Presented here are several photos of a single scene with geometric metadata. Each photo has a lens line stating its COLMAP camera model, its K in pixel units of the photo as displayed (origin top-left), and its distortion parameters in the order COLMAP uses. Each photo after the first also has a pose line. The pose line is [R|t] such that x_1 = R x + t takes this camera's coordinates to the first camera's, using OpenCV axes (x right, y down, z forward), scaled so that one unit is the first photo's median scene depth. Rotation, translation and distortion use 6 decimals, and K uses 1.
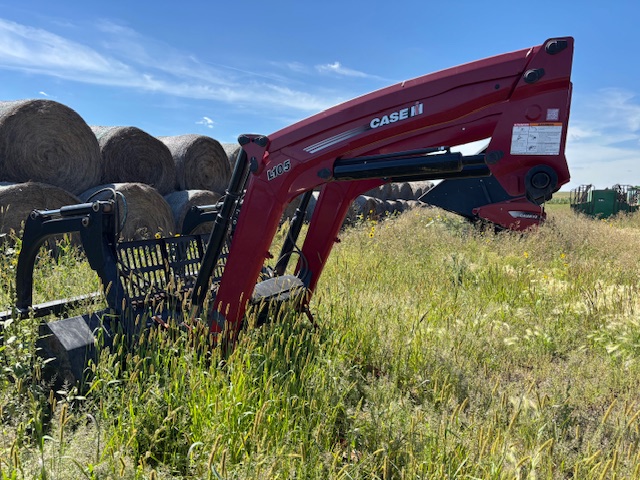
lens RADIAL K [[496.1, 0, 320.3], [0, 496.1, 240.3], [0, 0, 1]] dist [0.024506, -0.041853]
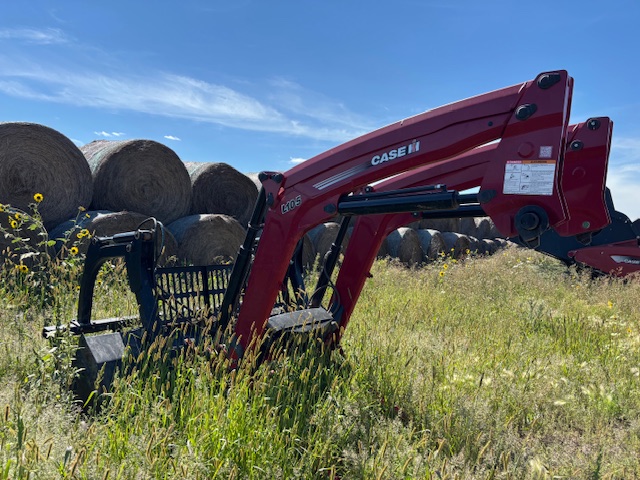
lens RADIAL K [[496.1, 0, 319.0], [0, 496.1, 236.5], [0, 0, 1]] dist [0.024506, -0.041853]
pose [[0.975040, 0.032911, -0.219576, 0.171256], [-0.049719, 0.996203, -0.071465, -0.004217], [0.216391, 0.080598, 0.972974, 0.008296]]
